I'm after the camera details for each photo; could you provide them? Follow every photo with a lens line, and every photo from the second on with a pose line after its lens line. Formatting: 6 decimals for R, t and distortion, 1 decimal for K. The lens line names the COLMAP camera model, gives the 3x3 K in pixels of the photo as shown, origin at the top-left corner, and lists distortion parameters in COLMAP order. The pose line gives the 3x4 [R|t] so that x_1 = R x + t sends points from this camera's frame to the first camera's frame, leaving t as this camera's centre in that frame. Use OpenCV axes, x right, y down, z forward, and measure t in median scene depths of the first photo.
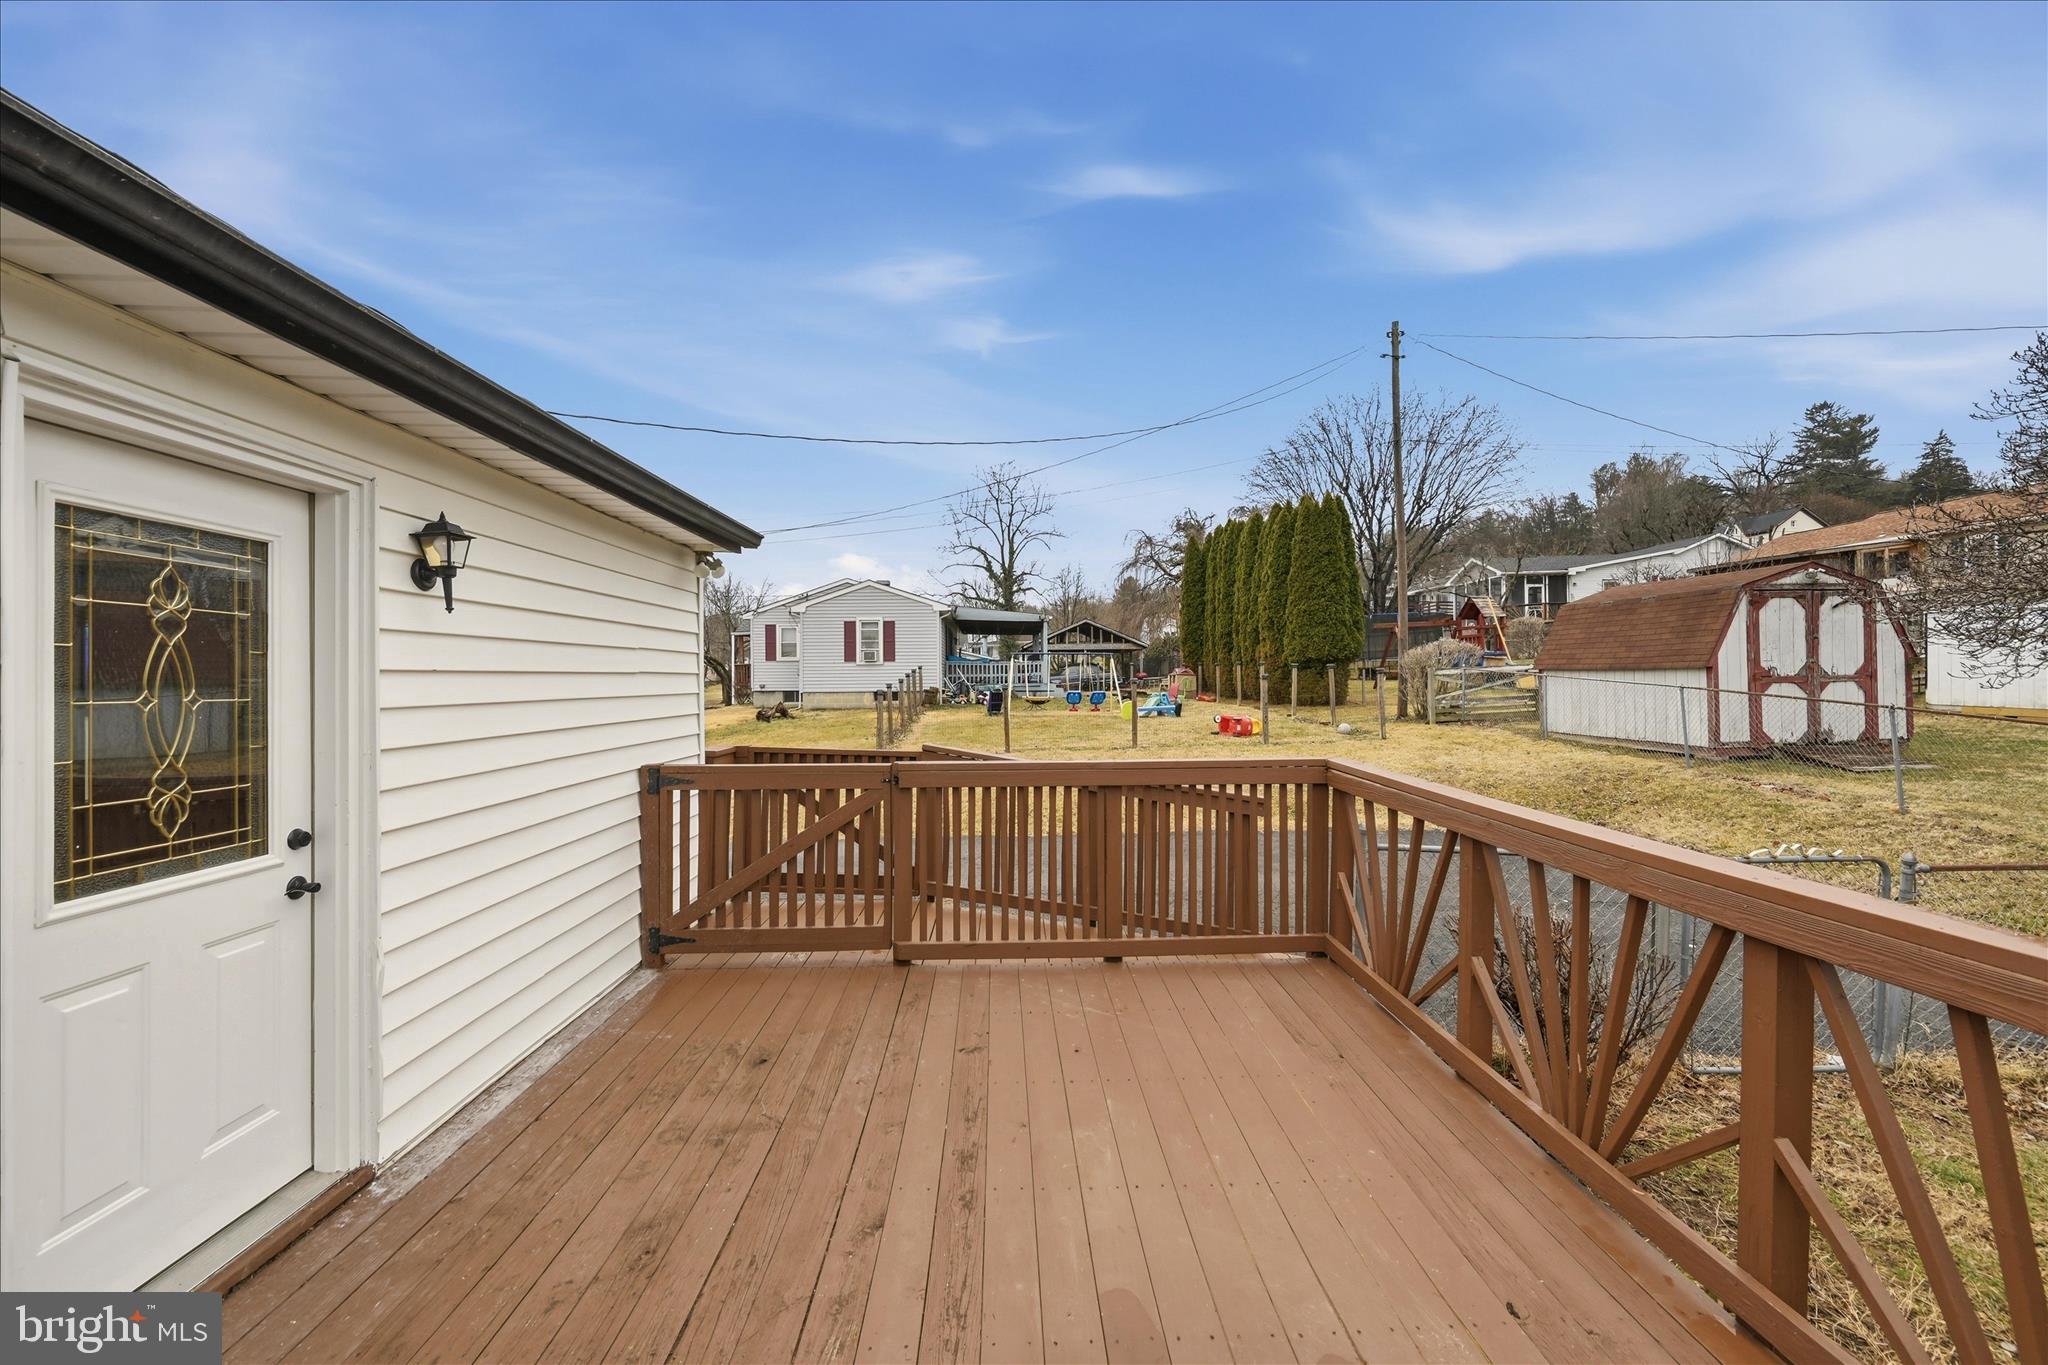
lens RADIAL K [[820.1, 0, 1023.6], [0, 820.1, 677.5], [0, 0, 1]] dist [-0.003343, -0.000186]
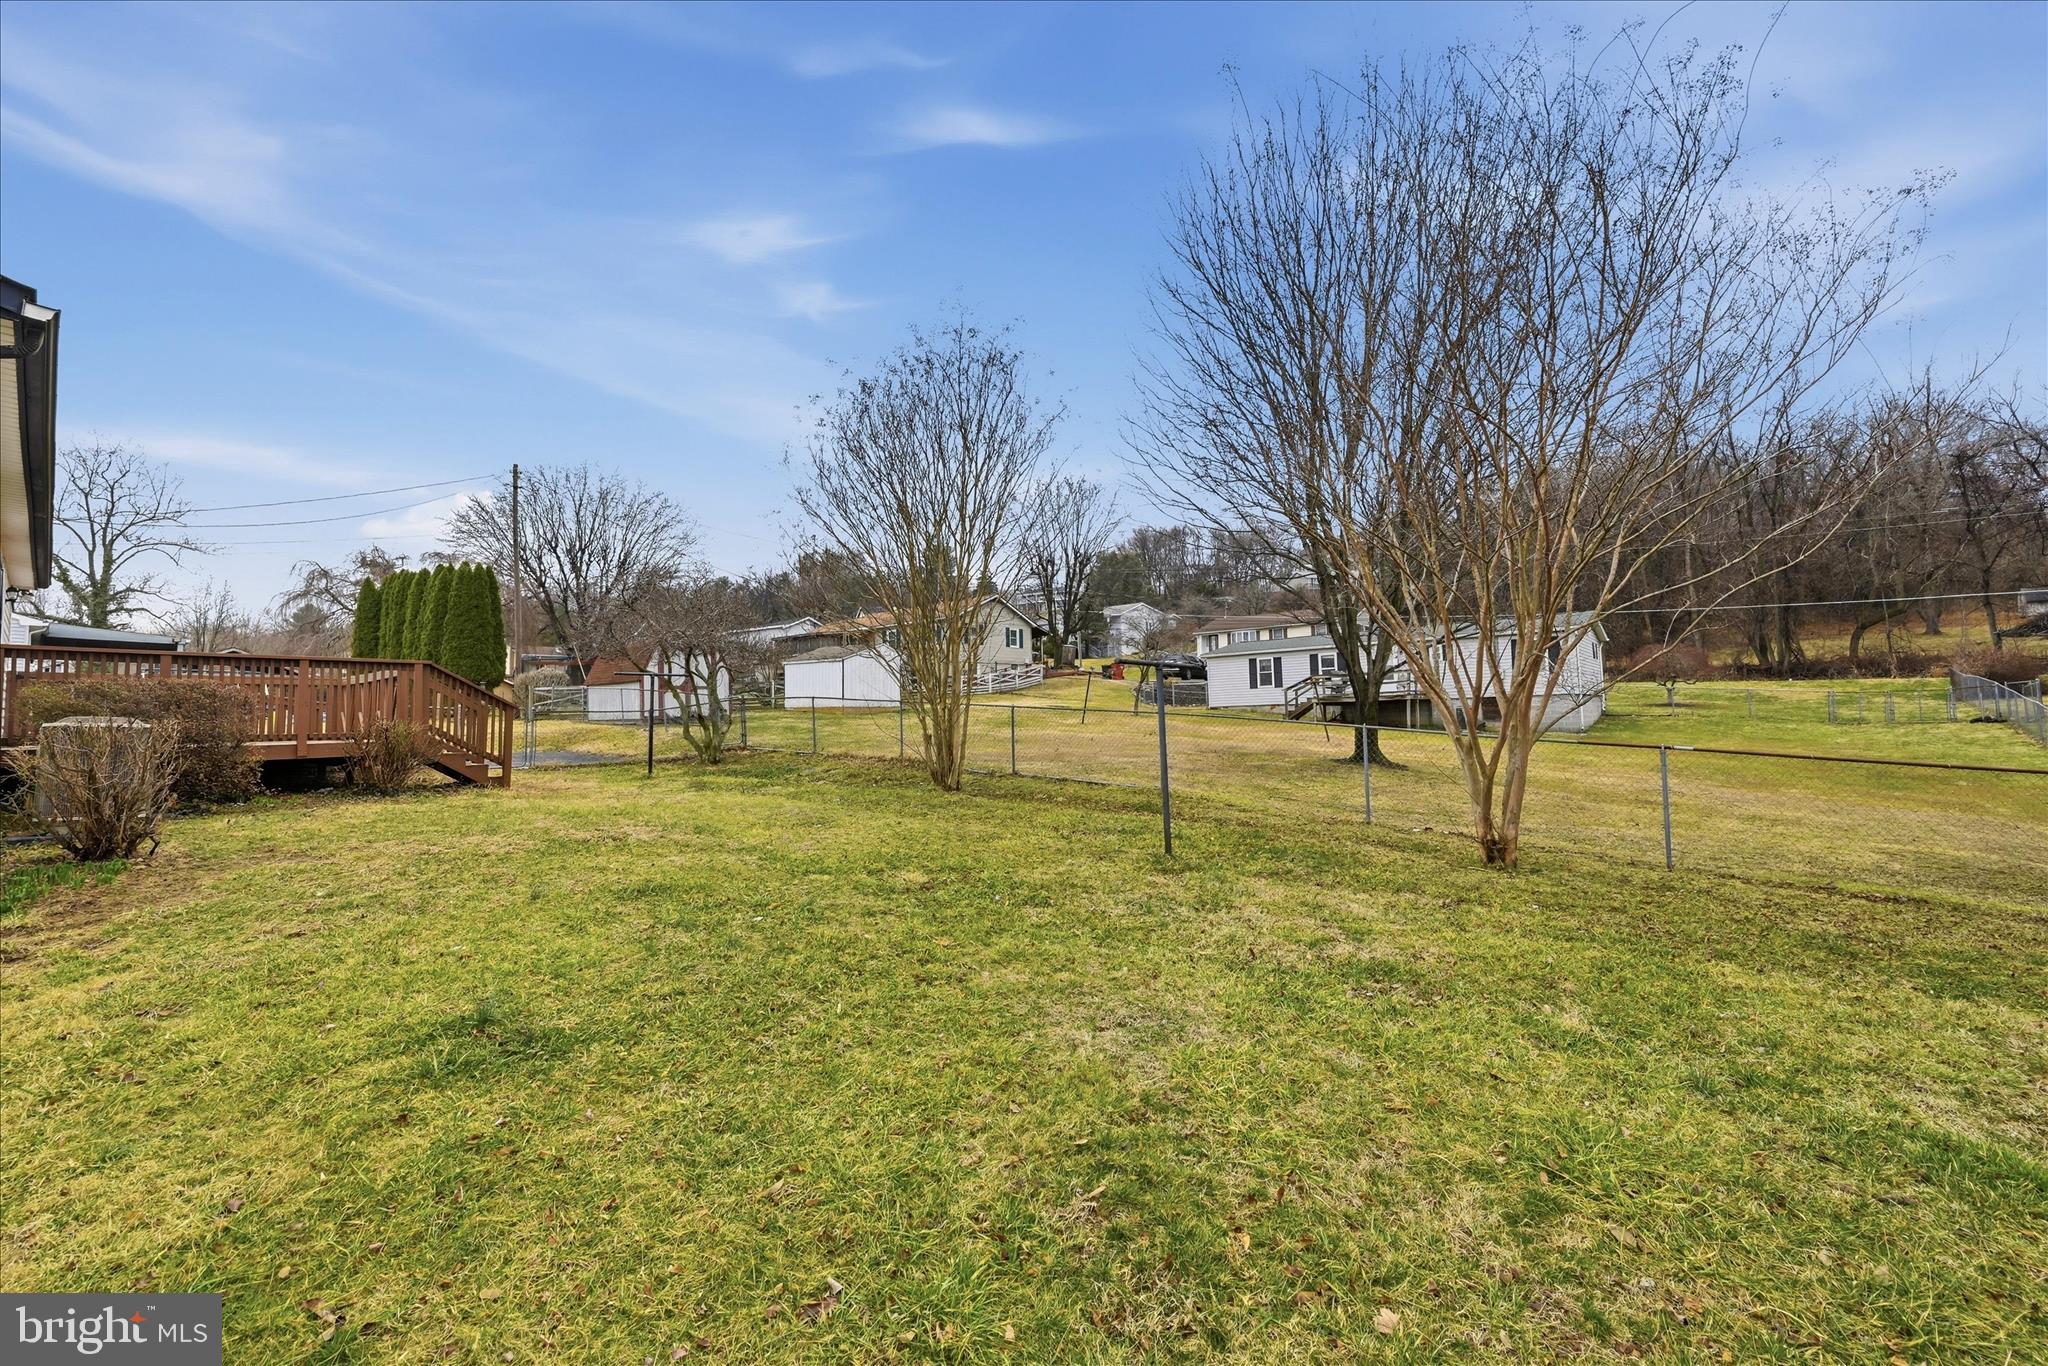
lens RADIAL K [[820.1, 0, 1025.5], [0, 820.1, 667.8], [0, 0, 1]] dist [-0.003343, -0.000186]
pose [[0.662929, 0.038354, 0.747700, -0.022429], [0.017389, 0.997629, -0.066592, 0.030131], [-0.748481, 0.057148, 0.660690, -0.301799]]
